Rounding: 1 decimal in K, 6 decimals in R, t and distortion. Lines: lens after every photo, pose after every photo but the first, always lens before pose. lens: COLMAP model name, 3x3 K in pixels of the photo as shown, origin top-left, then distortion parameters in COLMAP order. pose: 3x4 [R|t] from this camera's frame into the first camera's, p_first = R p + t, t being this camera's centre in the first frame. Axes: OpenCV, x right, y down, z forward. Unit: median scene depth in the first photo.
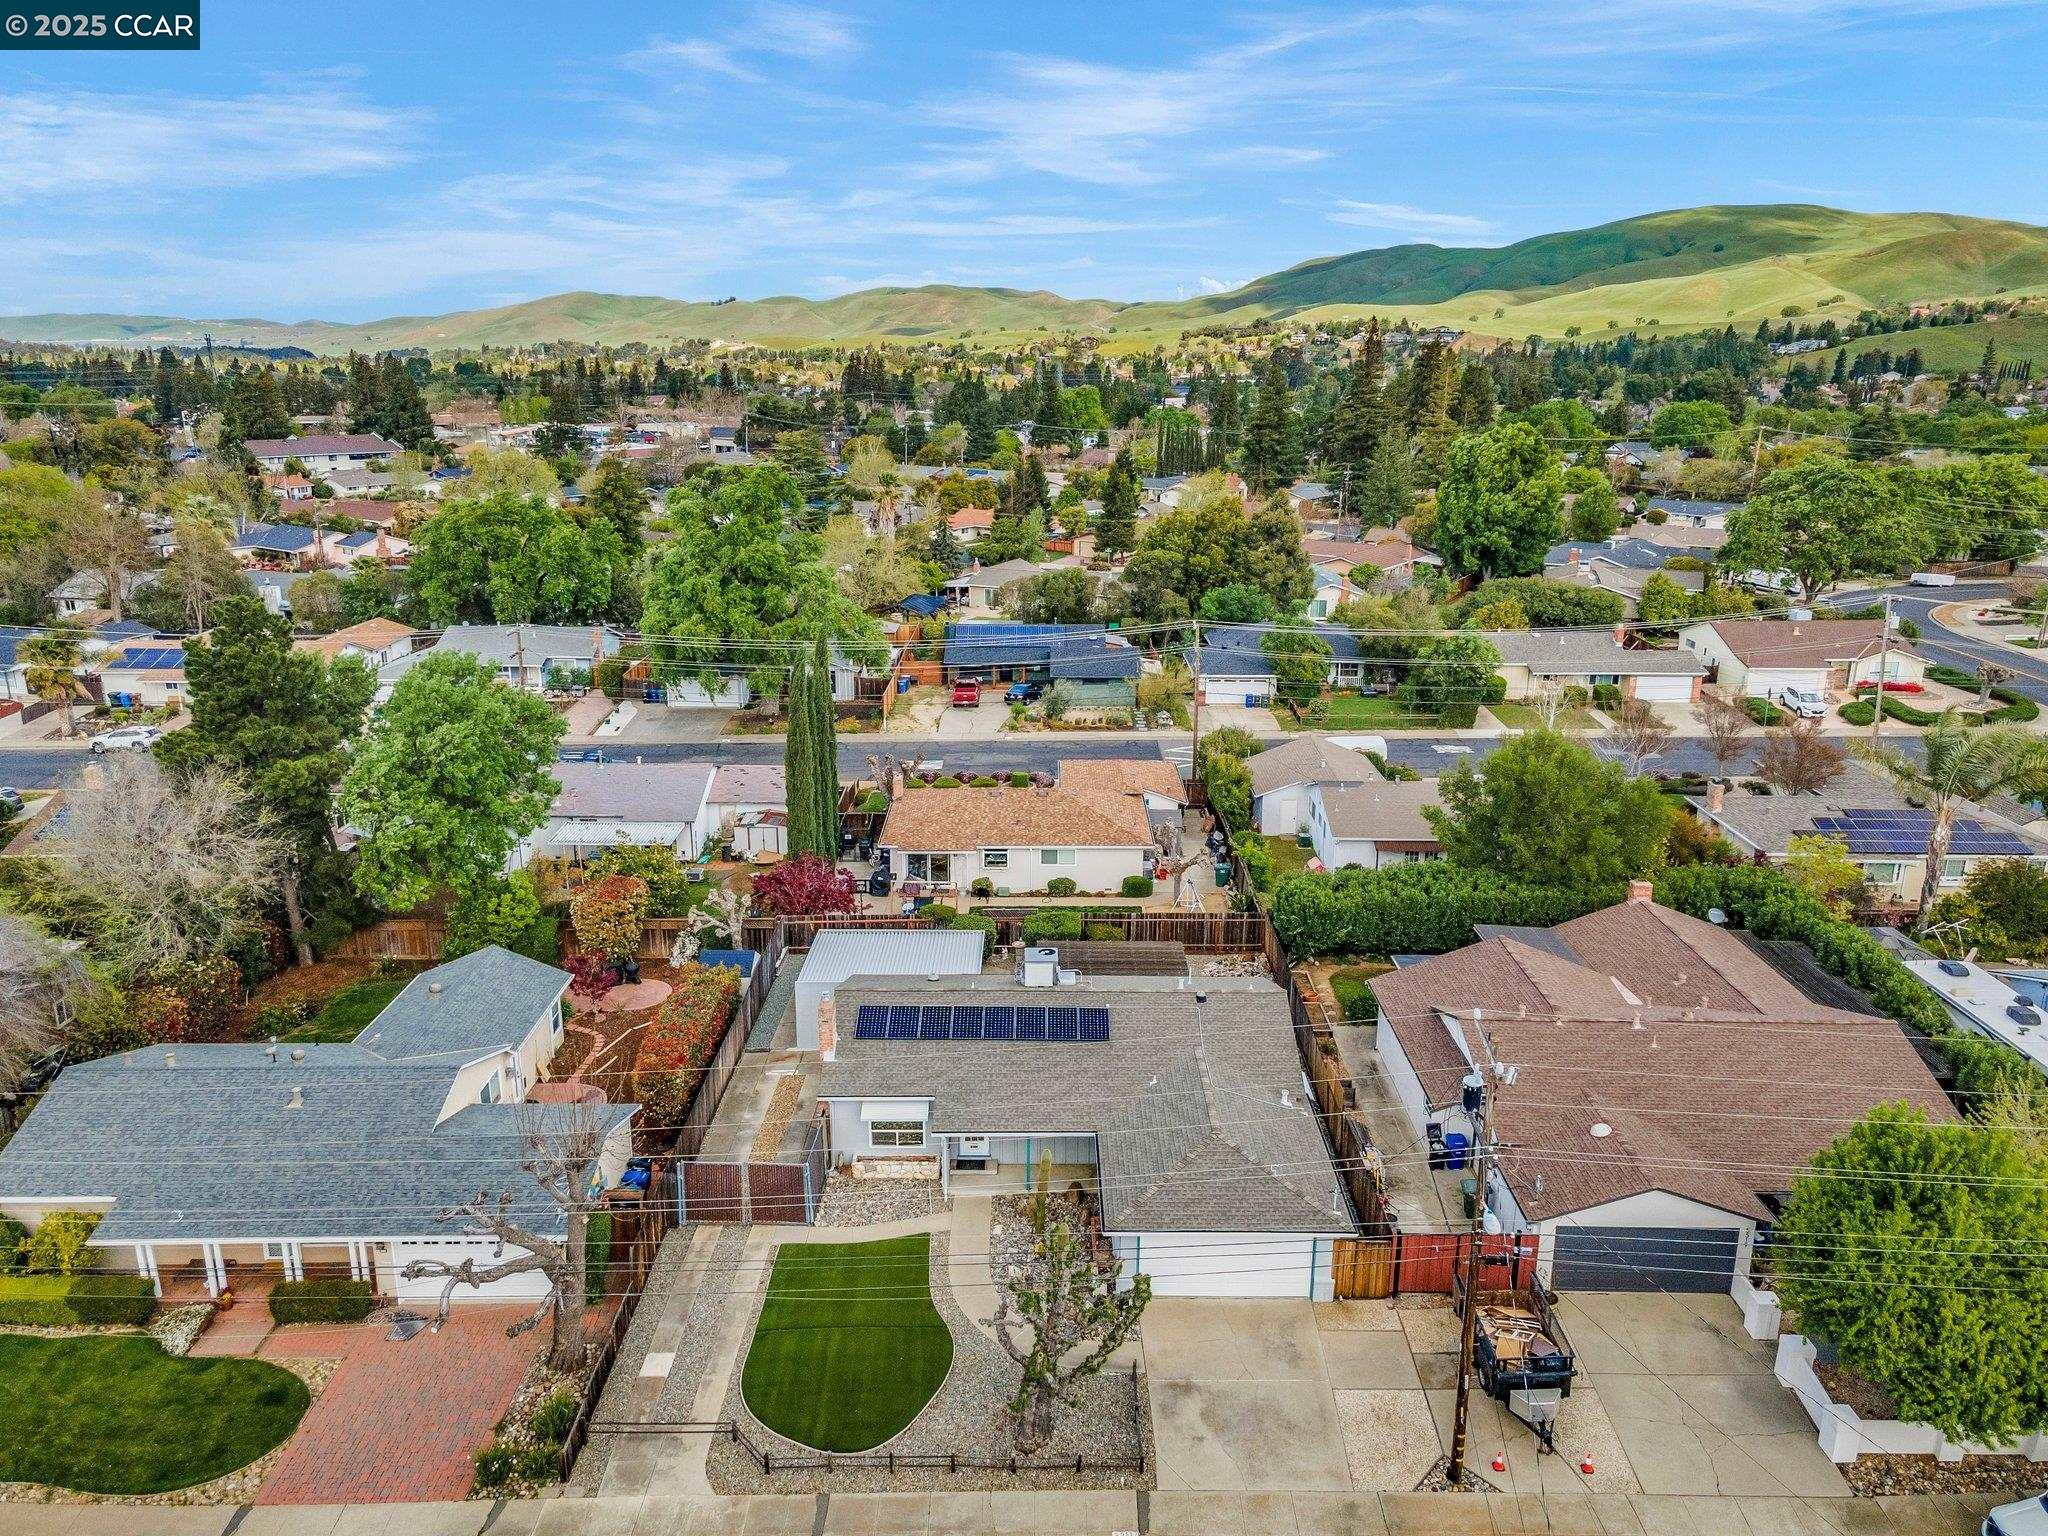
lens RADIAL K [[1459.8, 0, 1024.0], [0, 1459.8, 768.0], [0, 0, 1]] dist [0.038273, 0.002283]
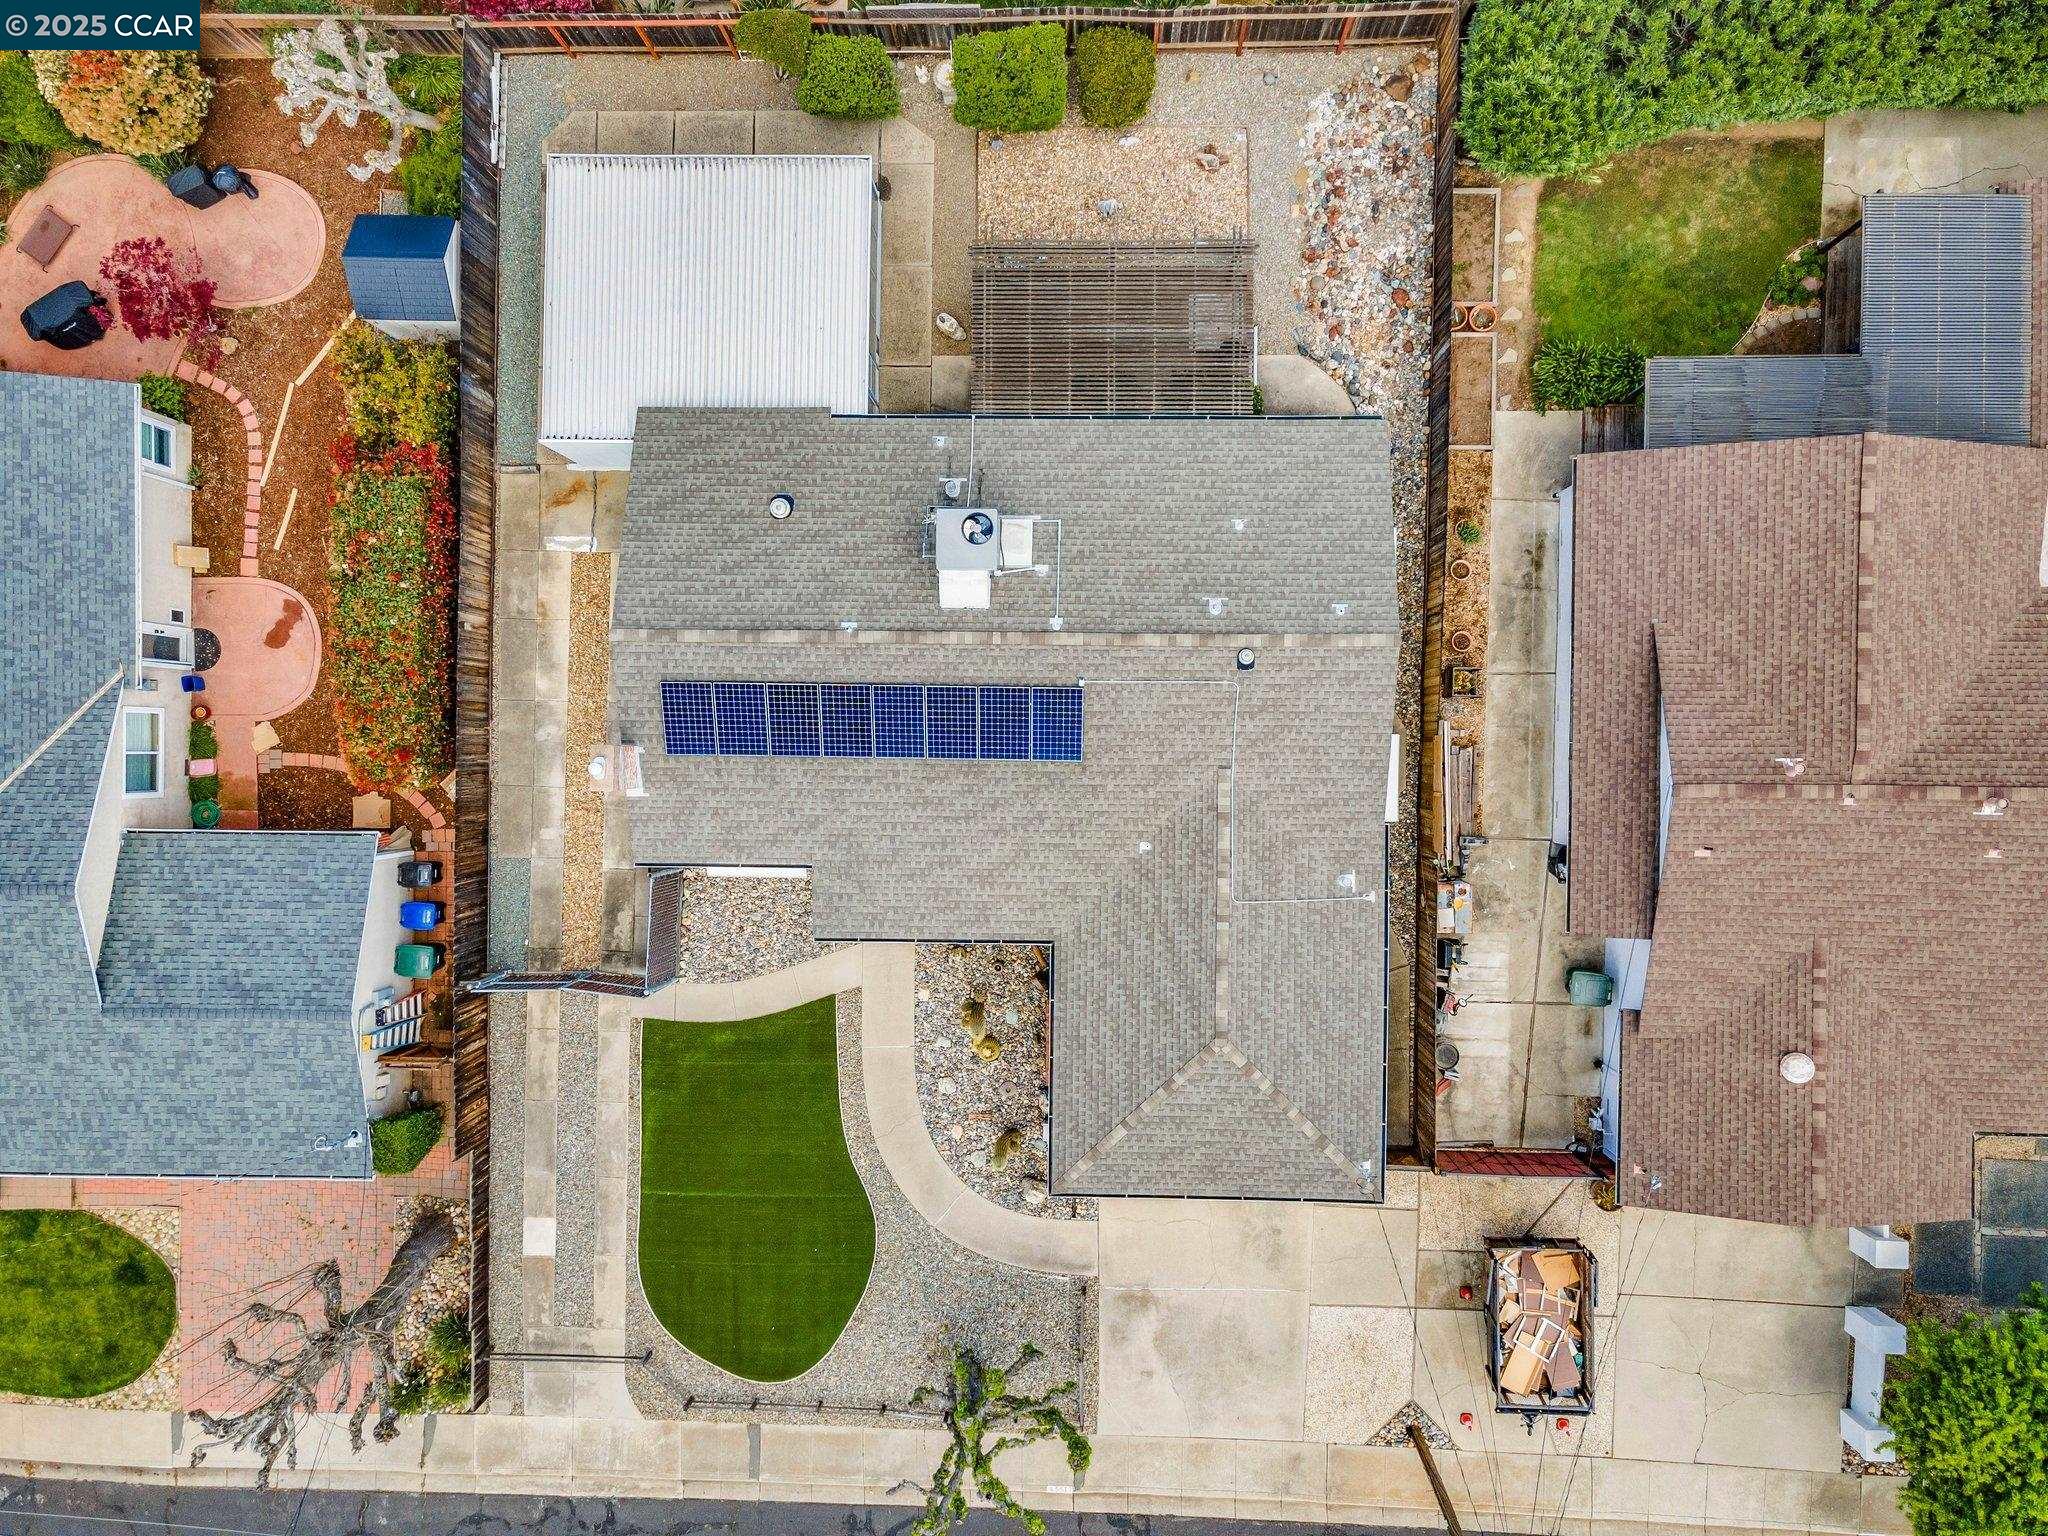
lens RADIAL K [[1459.8, 0, 1024.0], [0, 1459.8, 768.0], [0, 0, 1]] dist [0.038273, 0.002283]
pose [[0.998813, 0.001281, -0.048687, 0.082187], [0.046404, 0.278511, 0.959311, -0.510791], [0.014789, -0.960432, 0.278121, 1.061601]]
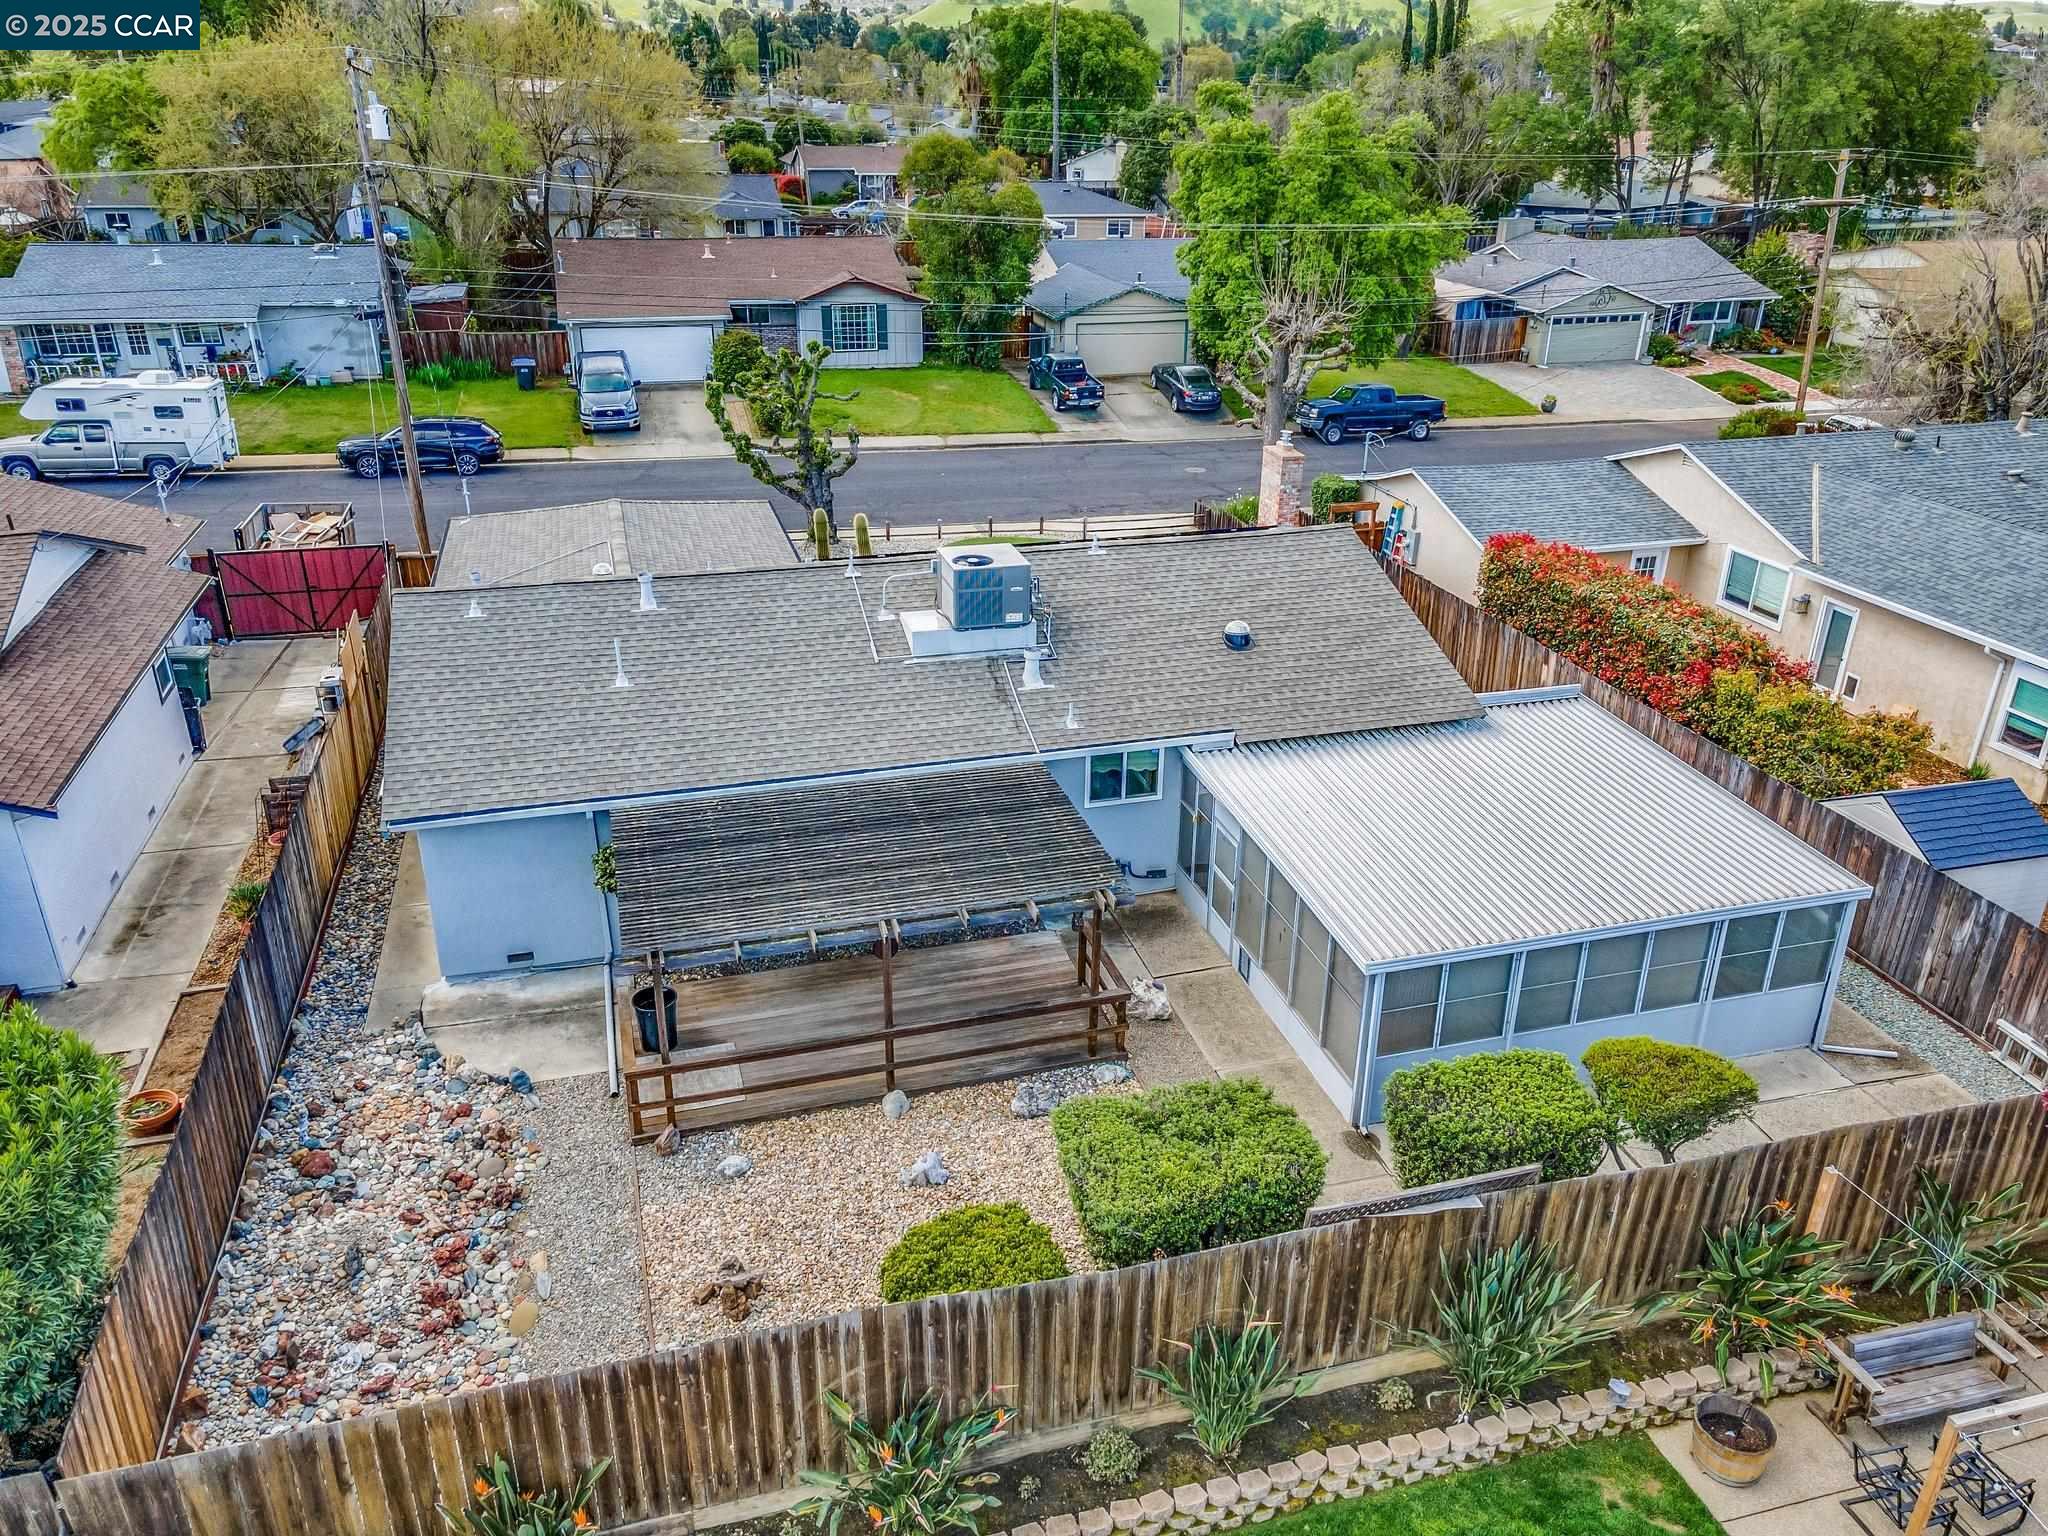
lens RADIAL K [[1459.8, 0, 1024.0], [0, 1459.8, 768.0], [0, 0, 1]] dist [0.038273, 0.002283]
pose [[-0.956026, 0.115368, -0.269639, 0.164978], [-0.086229, 0.768176, 0.634406, -0.134980], [0.280320, 0.629759, -0.724447, 1.853815]]
